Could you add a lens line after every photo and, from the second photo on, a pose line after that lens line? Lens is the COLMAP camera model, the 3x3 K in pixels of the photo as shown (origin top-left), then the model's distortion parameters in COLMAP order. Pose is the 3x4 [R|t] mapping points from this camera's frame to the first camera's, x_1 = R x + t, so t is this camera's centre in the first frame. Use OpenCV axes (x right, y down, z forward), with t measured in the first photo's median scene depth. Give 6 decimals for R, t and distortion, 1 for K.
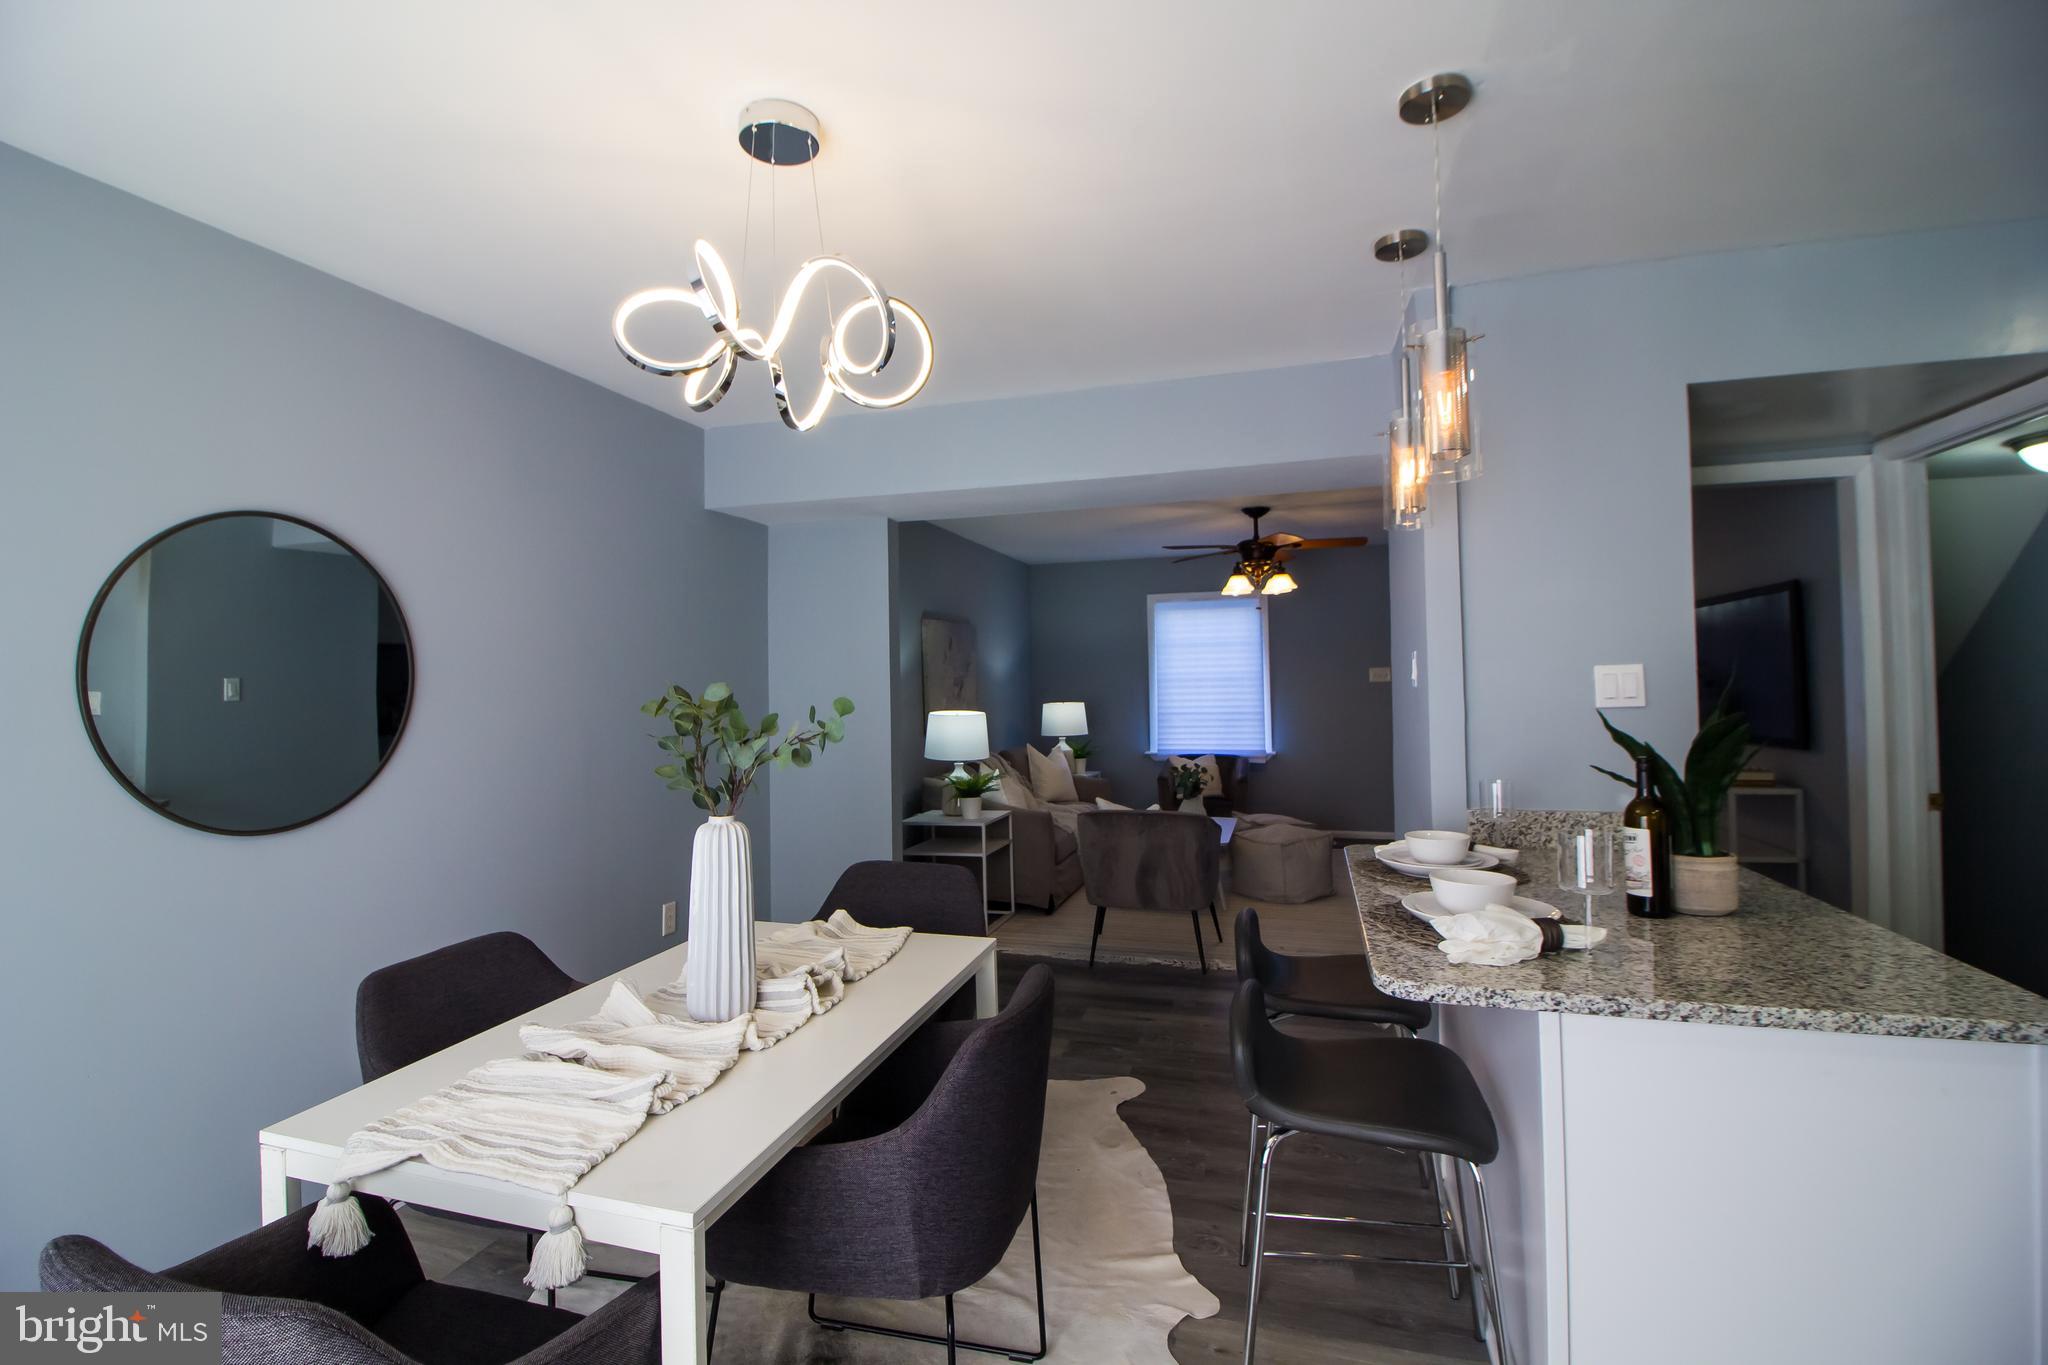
lens RADIAL K [[949.8, 0, 1010.2], [0, 949.8, 655.2], [0, 0, 1]] dist [-0.000538, -0.014407]
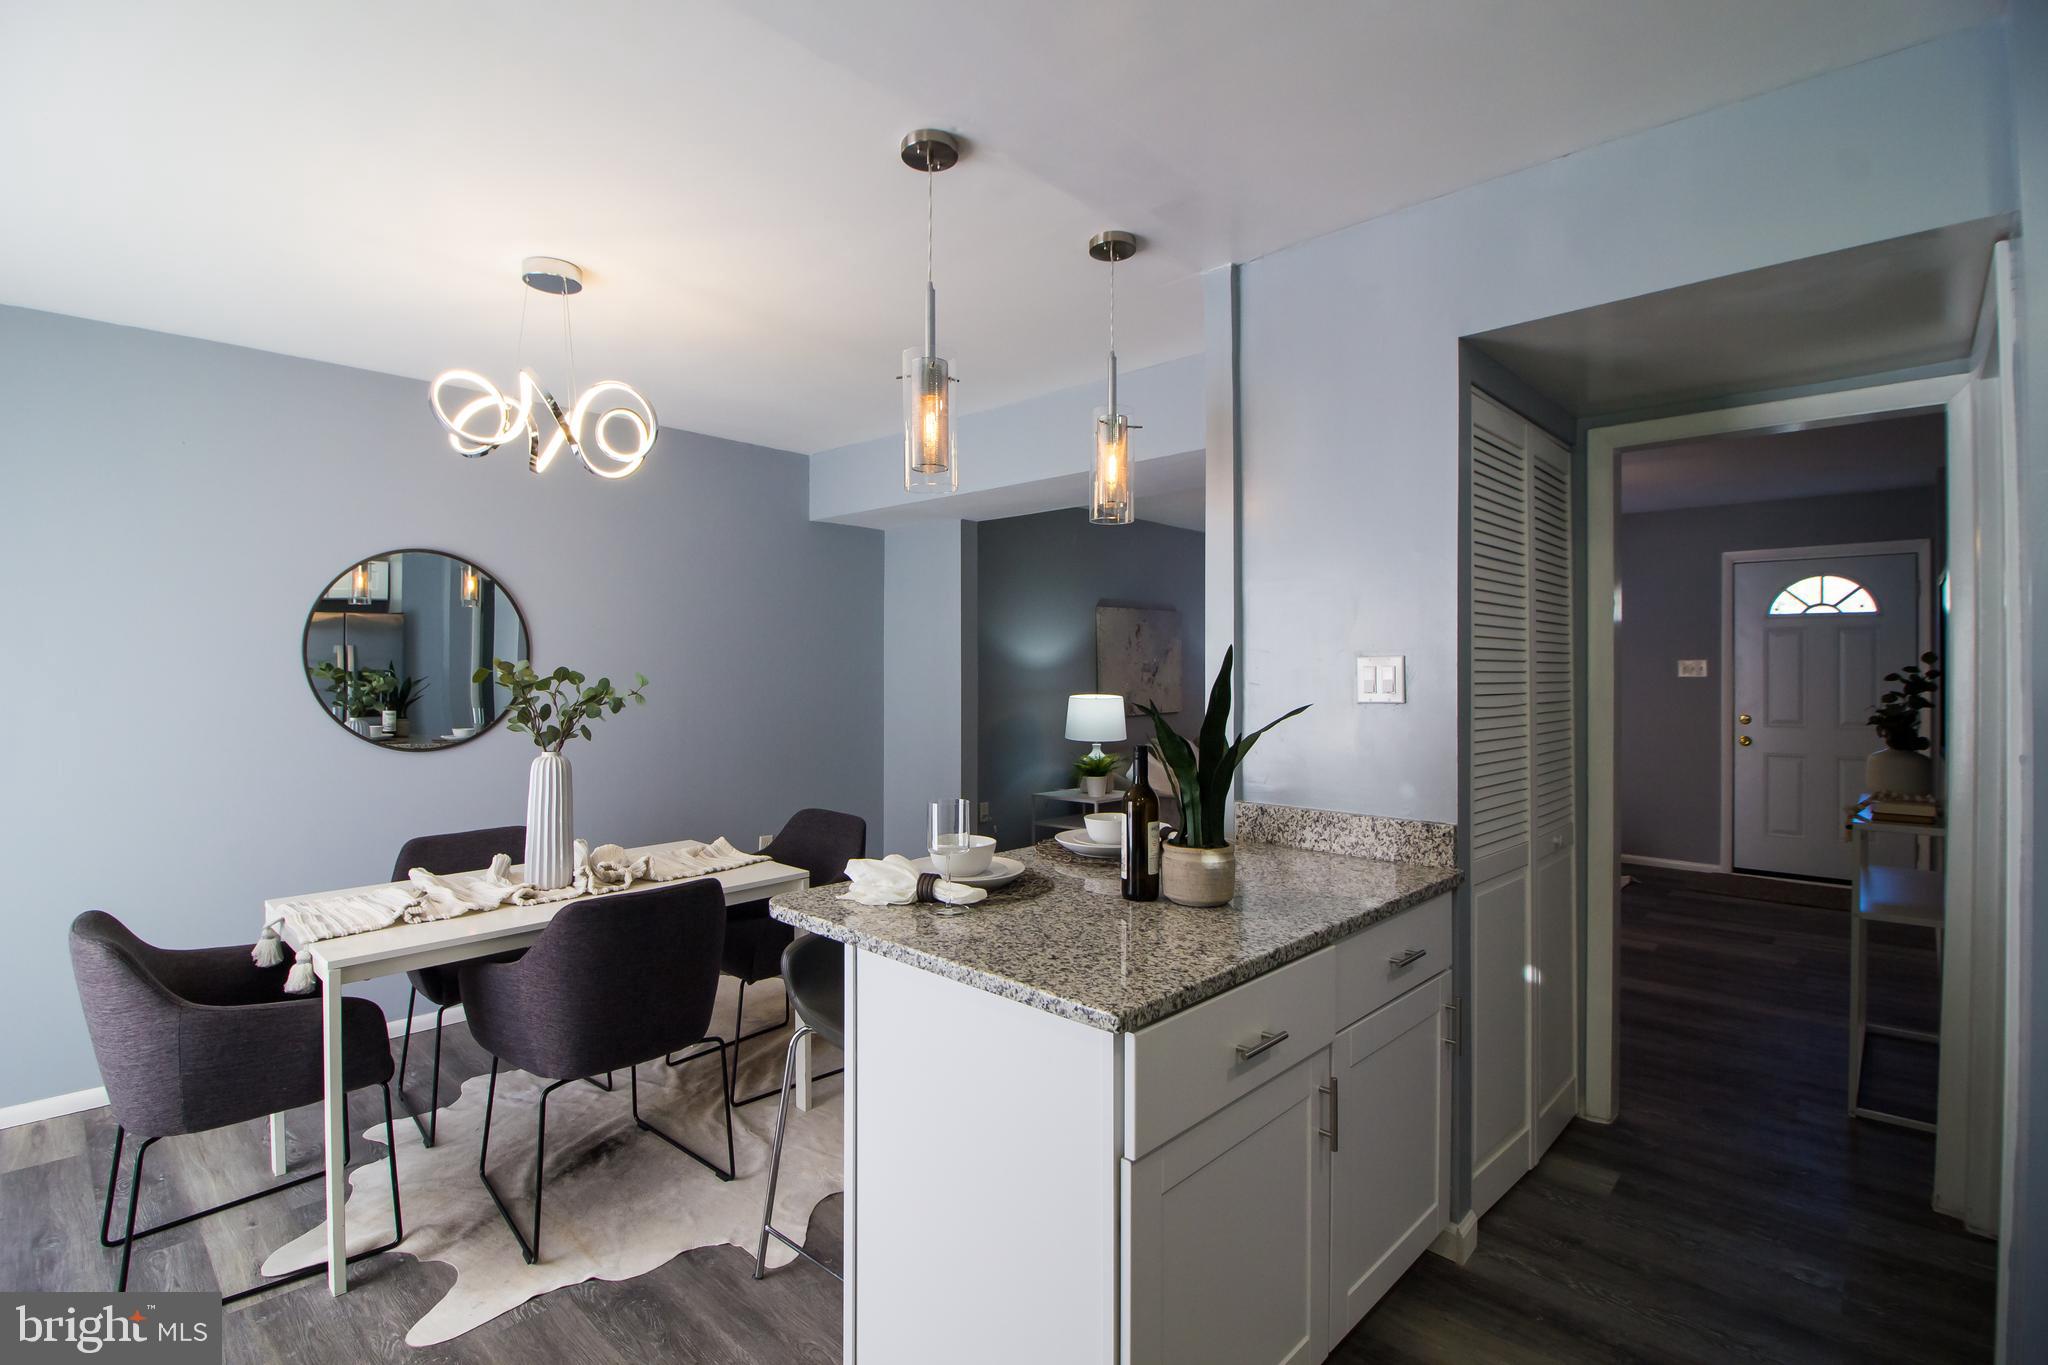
lens RADIAL K [[962.7, 0, 995.0], [0, 962.7, 674.8], [0, 0, 1]] dist [-0.000015, -0.015908]
pose [[0.890840, 0.020748, -0.453843, 1.008869], [-0.004531, 0.999313, 0.036792, -0.007090], [0.454294, -0.030720, 0.890322, -0.000818]]
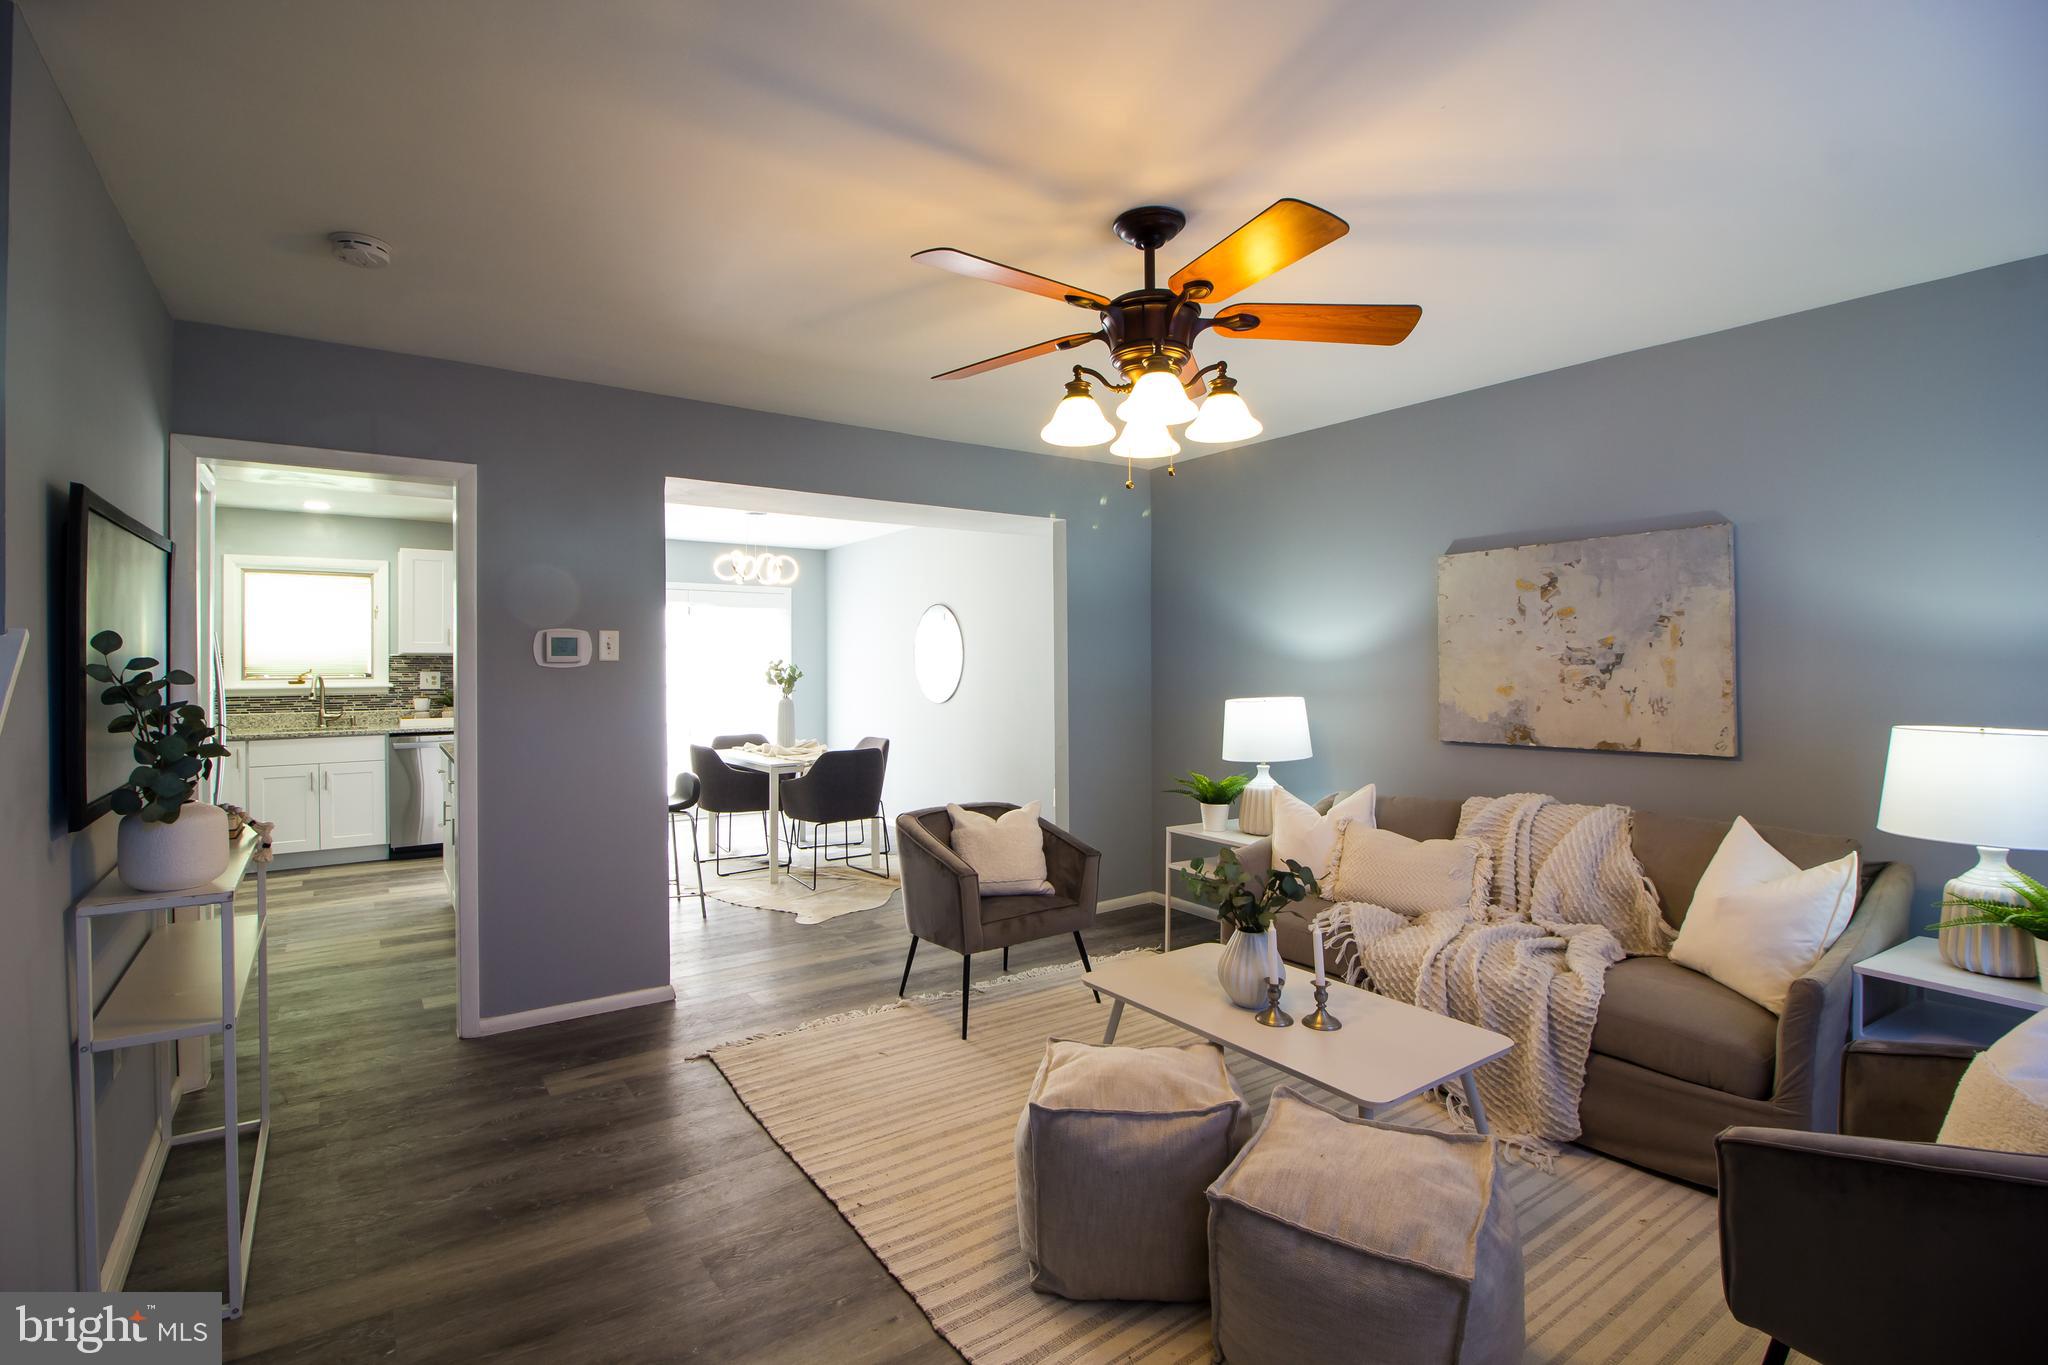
lens RADIAL K [[962.7, 0, 995.0], [0, 962.7, 674.8], [0, 0, 1]] dist [-0.000015, -0.015908]
pose [[-0.632106, 0.031204, -0.774254, 2.020976], [0.036329, 0.999284, 0.010614, 0.076685], [0.774030, -0.021419, -0.632786, 3.982617]]
